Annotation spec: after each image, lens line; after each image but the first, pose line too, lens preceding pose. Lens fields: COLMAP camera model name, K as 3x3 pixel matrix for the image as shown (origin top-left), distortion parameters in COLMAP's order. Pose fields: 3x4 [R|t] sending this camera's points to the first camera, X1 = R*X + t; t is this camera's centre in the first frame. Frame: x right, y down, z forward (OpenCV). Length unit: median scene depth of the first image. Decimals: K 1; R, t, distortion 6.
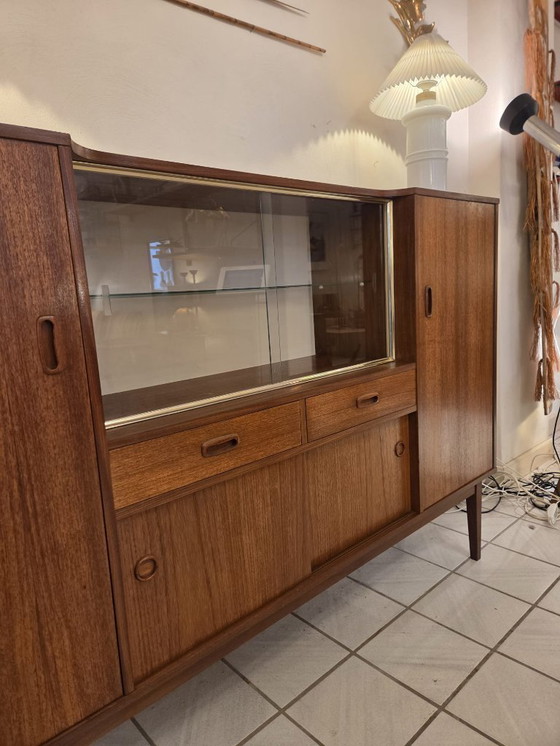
lens RADIAL K [[500.5, 0, 279.6], [0, 500.5, 366.7], [0, 0, 1]] dist [0.071737, -0.060827]
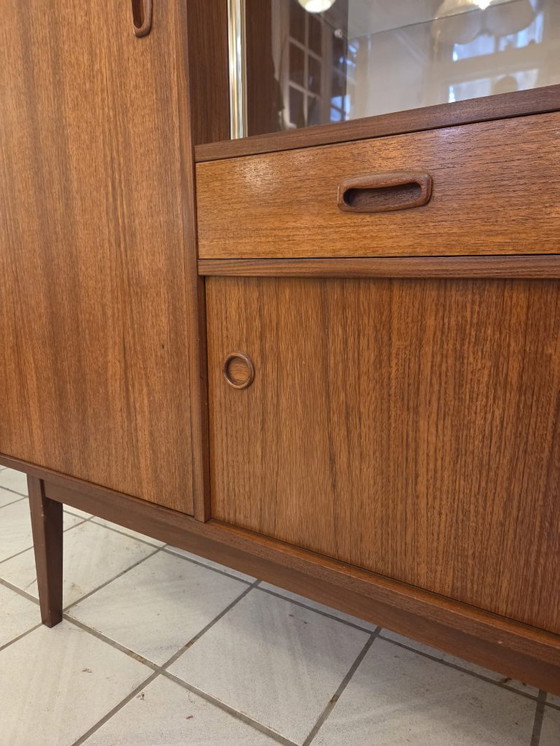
lens RADIAL K [[506.8, 0, 274.2], [0, 506.8, 371.8], [0, 0, 1]] dist [0.058729, -0.050236]
pose [[0.259438, 0.247662, -0.933464, 0.324578], [-0.161802, 0.964044, 0.210806, 0.223890], [0.952109, 0.096345, 0.290181, 0.756573]]
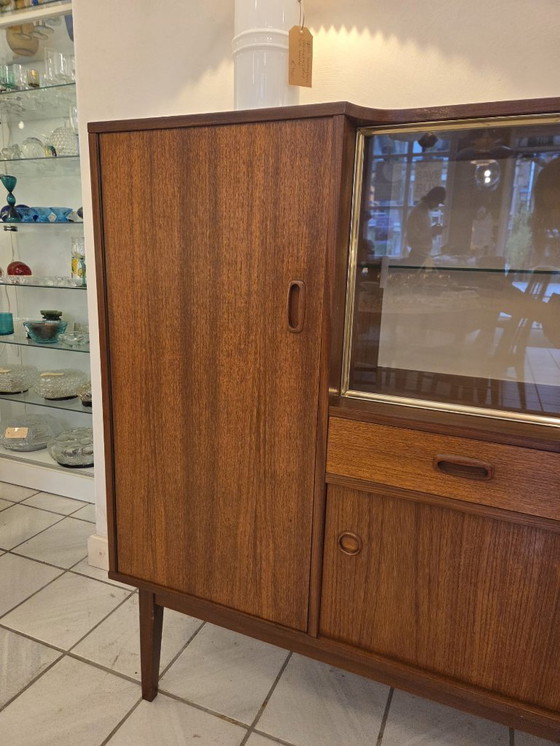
lens RADIAL K [[503.4, 0, 281.3], [0, 503.4, 374.7], [0, 0, 1]] dist [0.072560, -0.062296]
pose [[0.417359, 0.271472, -0.867245, 0.408814], [-0.197360, 0.958636, 0.205101, -0.090012], [0.887051, 0.085559, 0.453673, 0.351126]]
